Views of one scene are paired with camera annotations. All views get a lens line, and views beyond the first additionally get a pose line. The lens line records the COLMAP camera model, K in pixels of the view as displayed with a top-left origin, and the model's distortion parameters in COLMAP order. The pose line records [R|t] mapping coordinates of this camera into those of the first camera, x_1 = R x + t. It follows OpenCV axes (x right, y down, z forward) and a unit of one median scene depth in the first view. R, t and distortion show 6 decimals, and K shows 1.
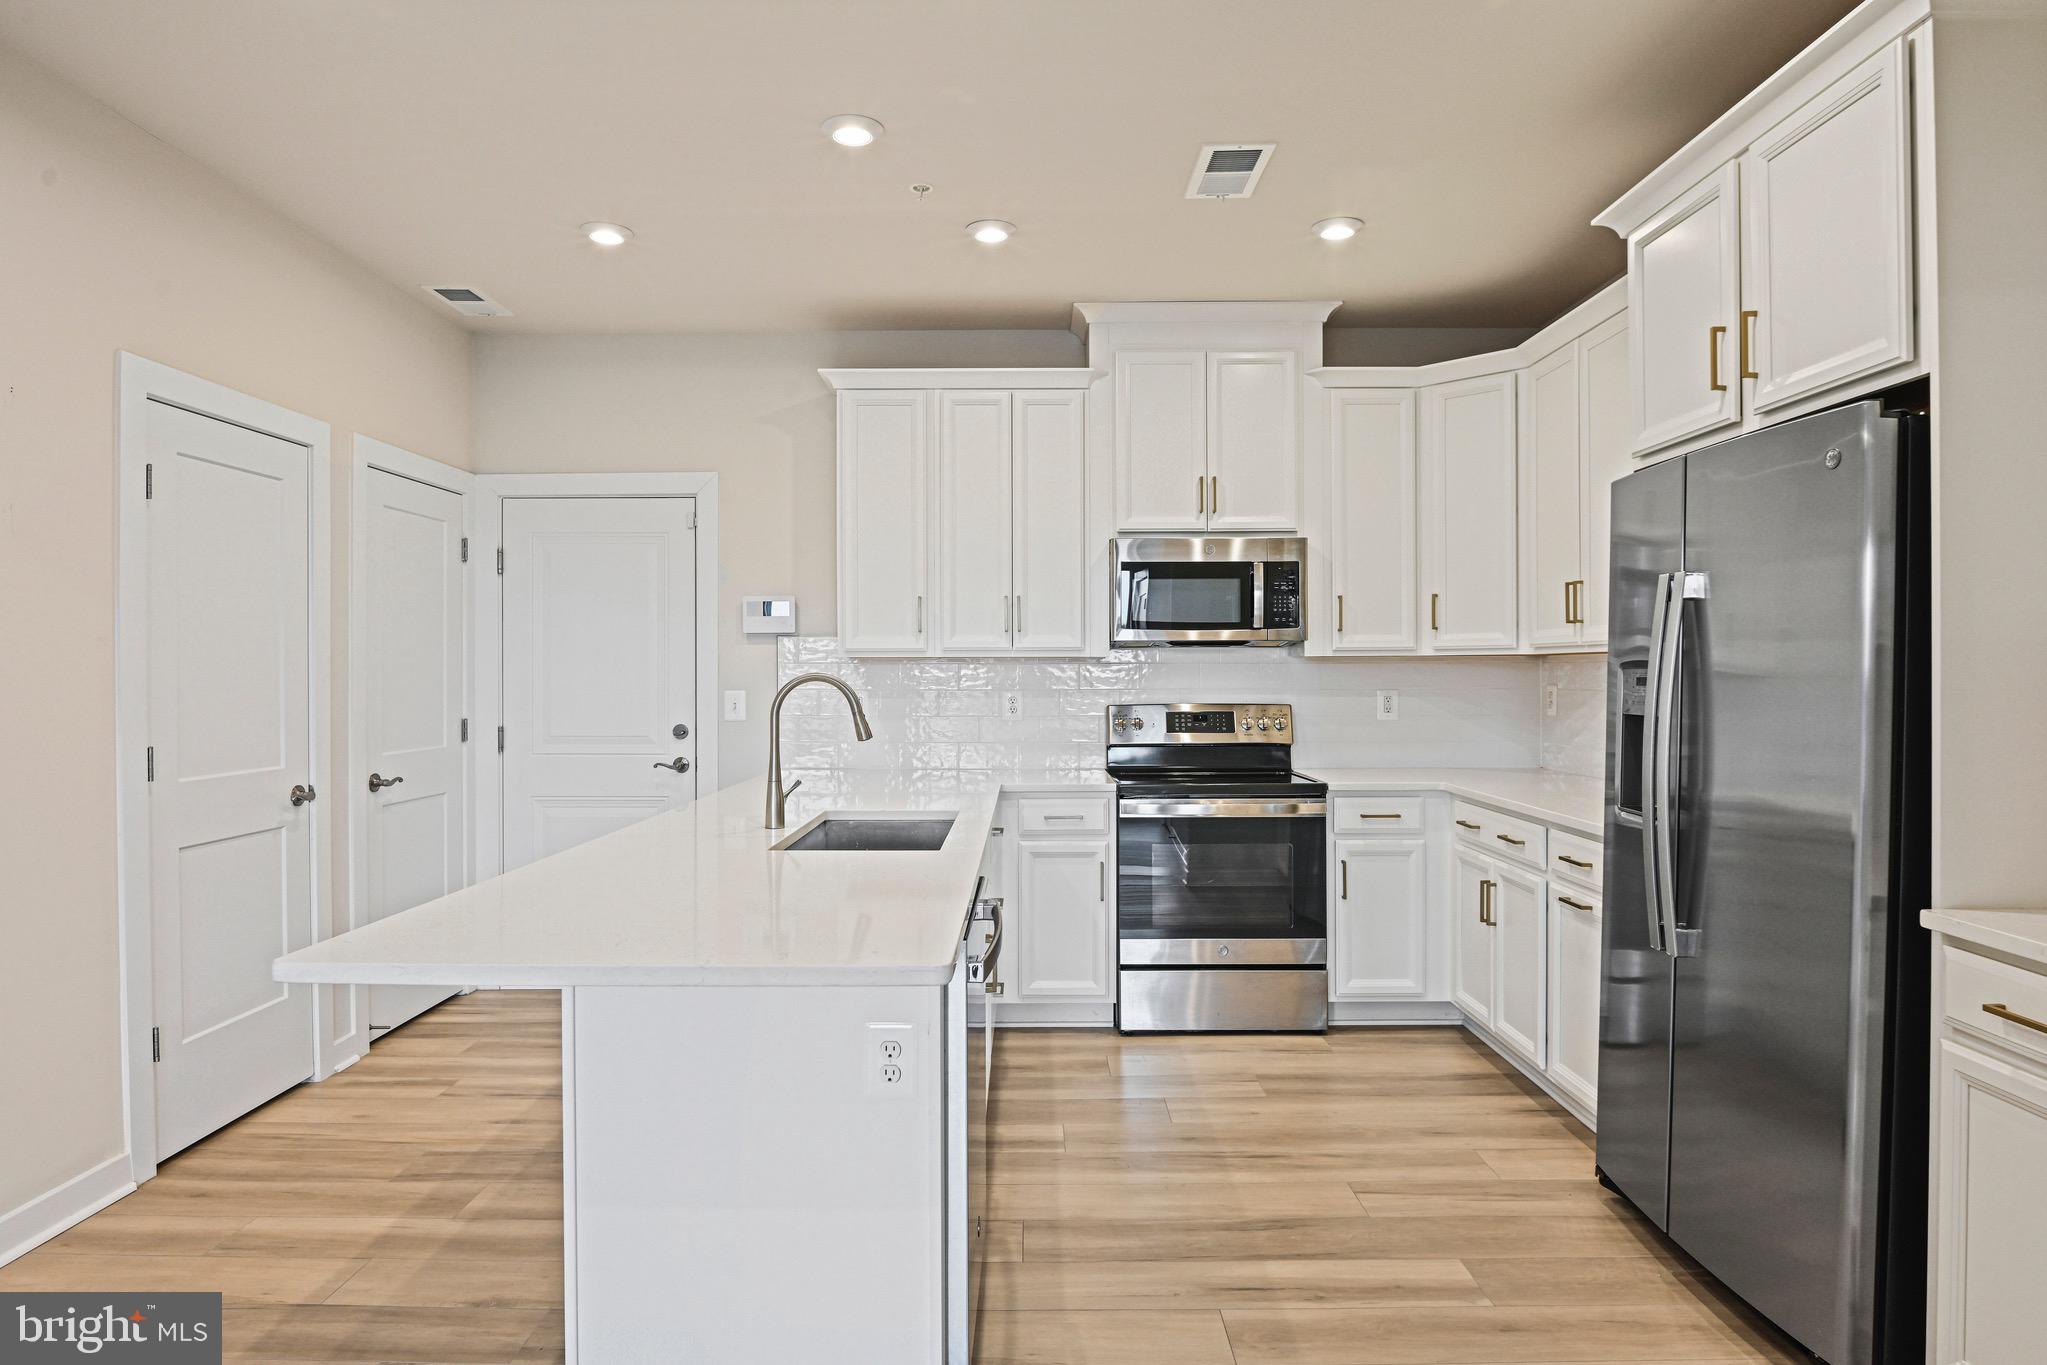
lens RADIAL K [[1170.5, 0, 1025.4], [0, 1170.5, 674.2], [0, 0, 1]] dist [-0.013282, -0.005888]
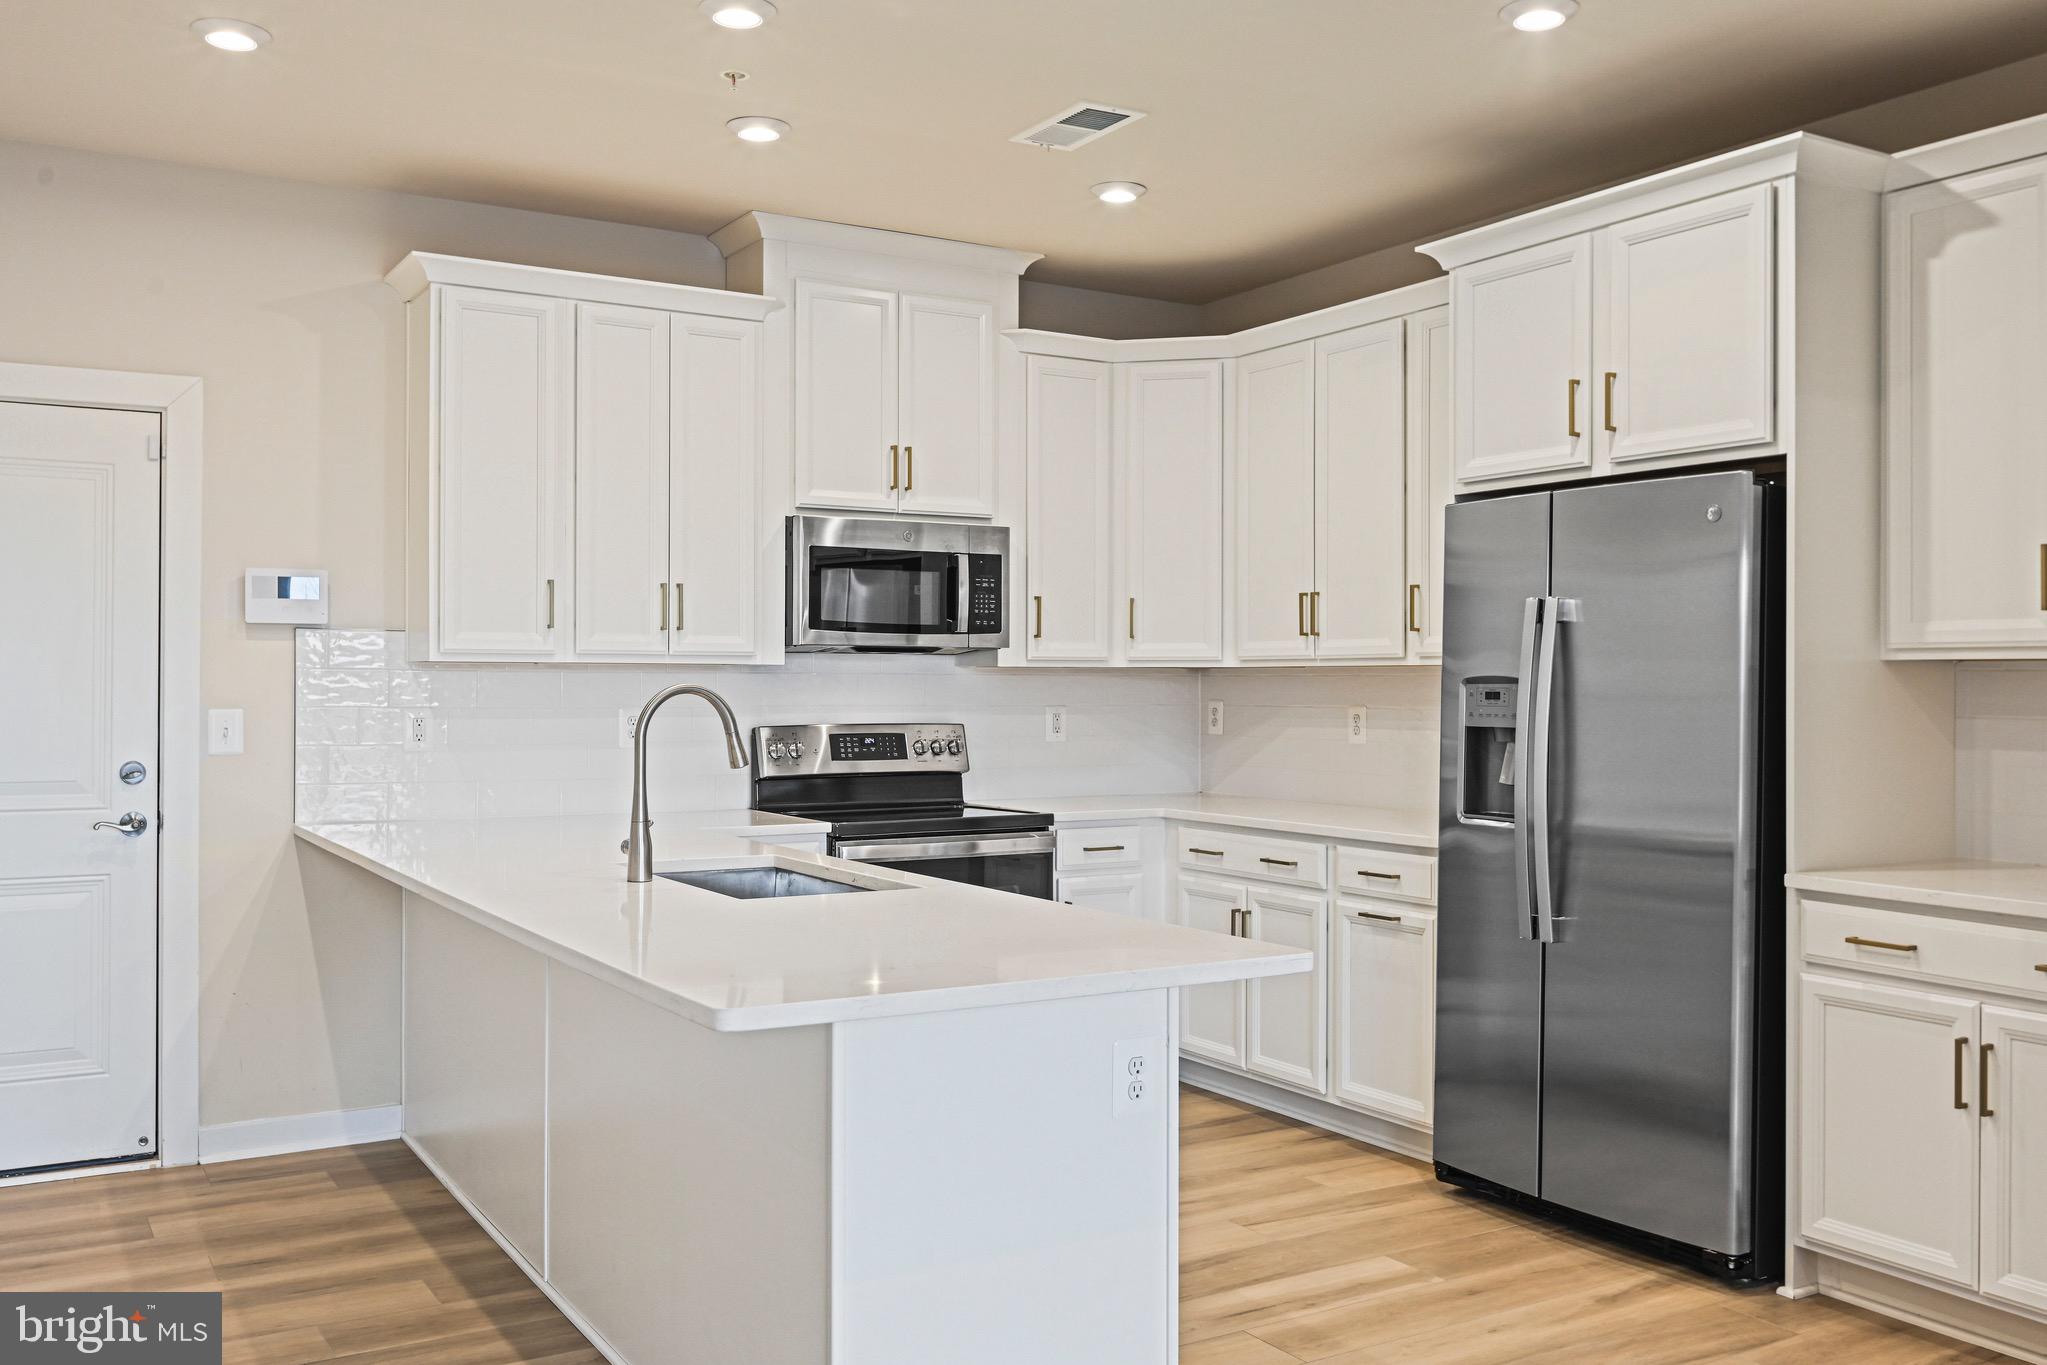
lens RADIAL K [[1746.3, 0, 1020.7], [0, 1746.3, 681.4], [0, 0, 1]] dist [-0.006928, 0.017242]
pose [[0.854067, 0.005847, 0.520130, -0.435048], [-0.003890, 0.999981, -0.004854, 0.001650], [-0.520148, 0.002123, 0.854073, -0.094627]]
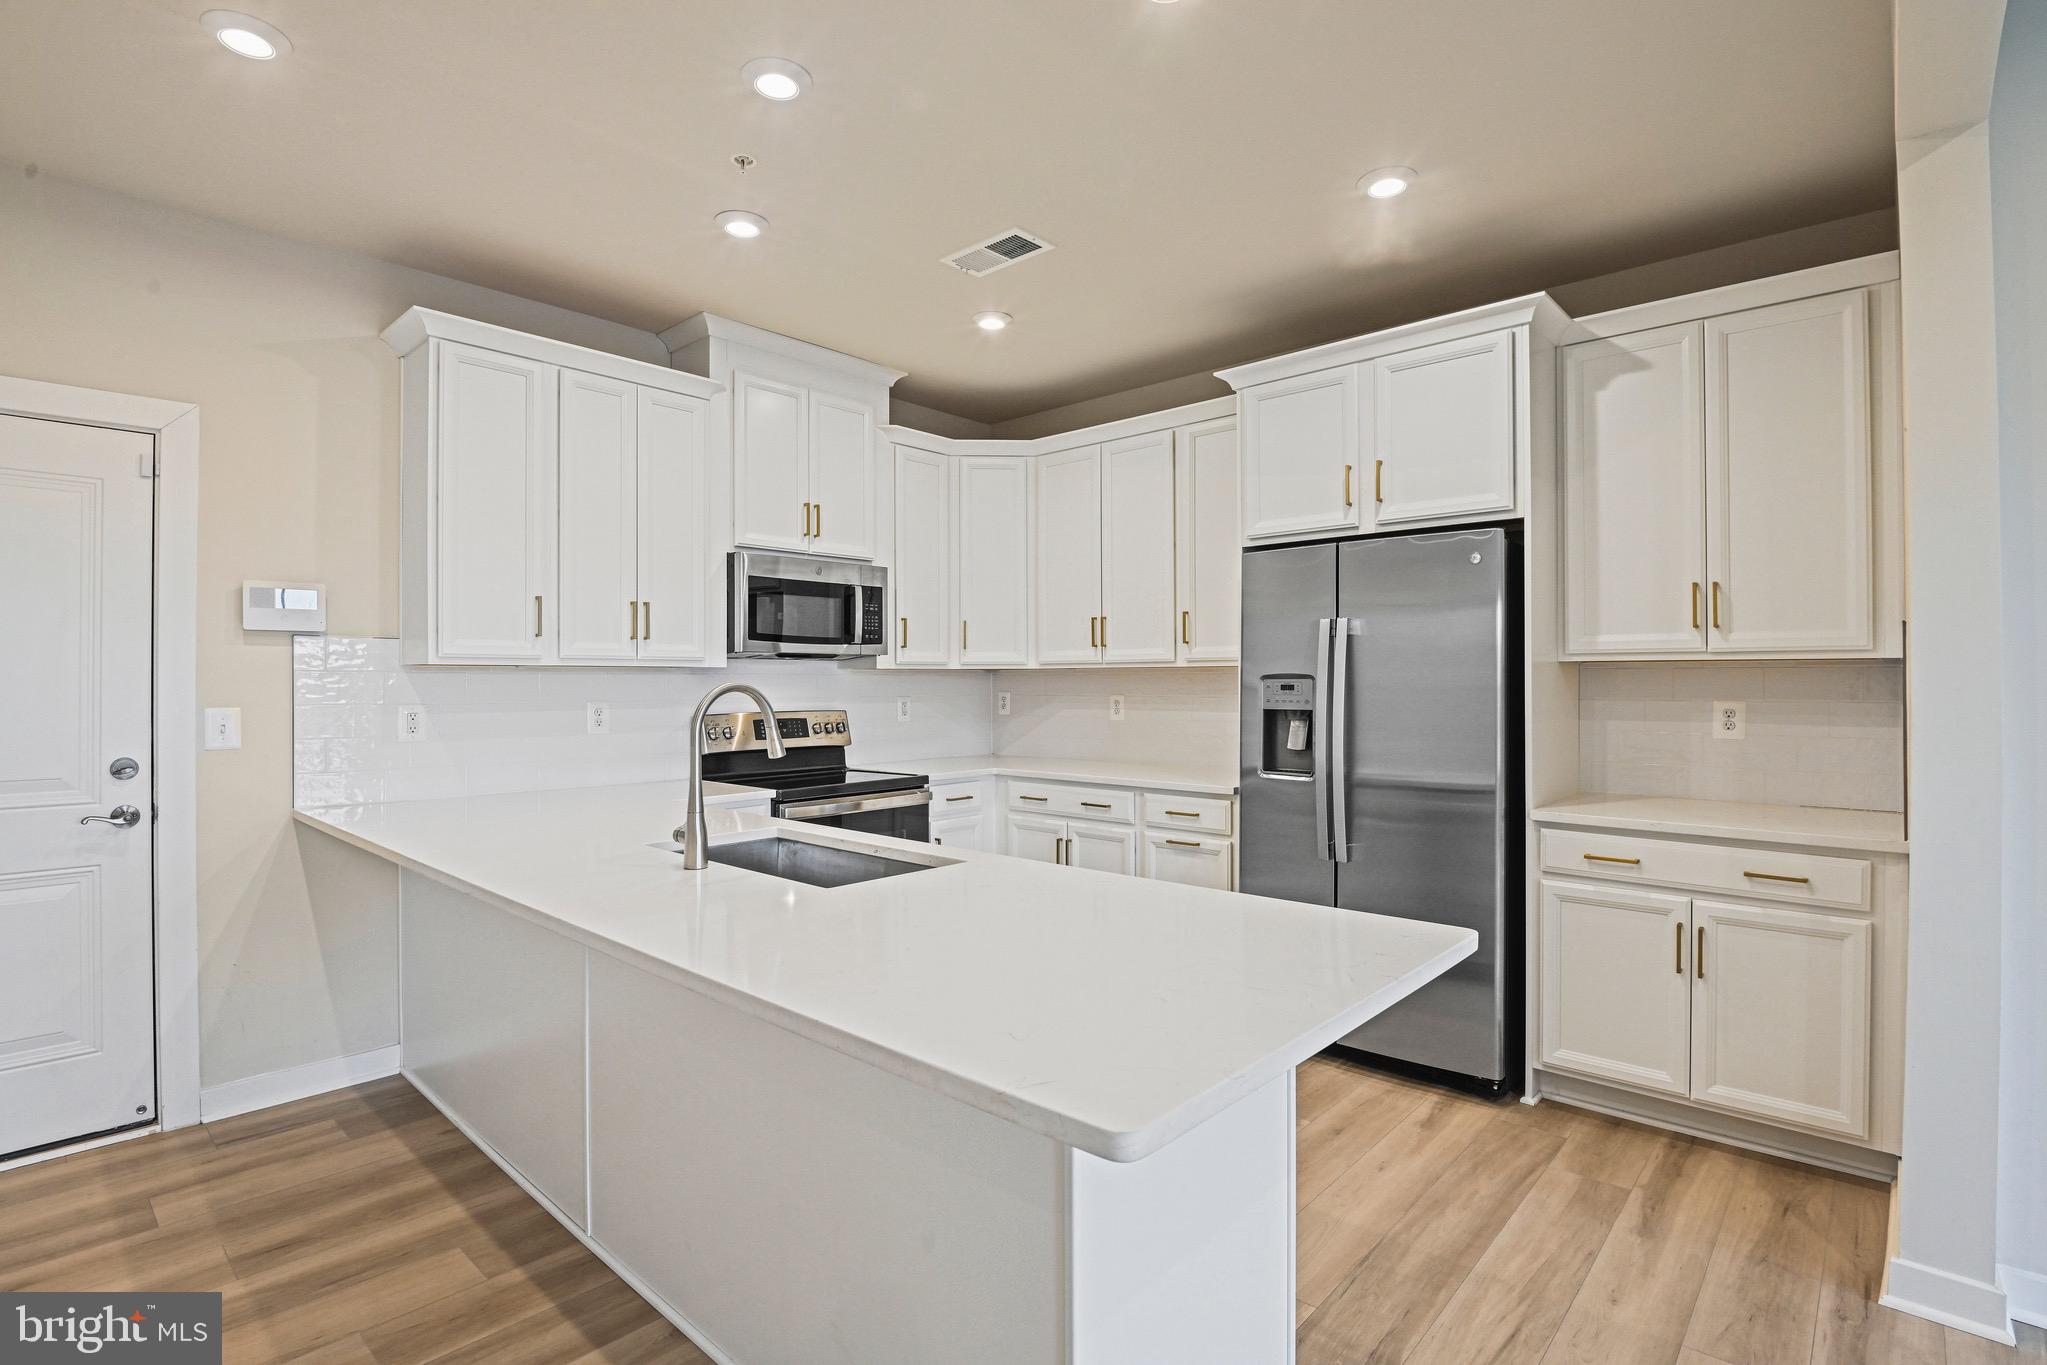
lens RADIAL K [[971.7, 0, 1021.5], [0, 971.7, 678.7], [0, 0, 1]] dist [-0.013472, -0.005977]
pose [[0.672382, 0.002787, 0.740199, -0.410371], [0.002577, 0.999978, -0.006106, 0.000996], [-0.740200, 0.006013, 0.672360, 0.259588]]
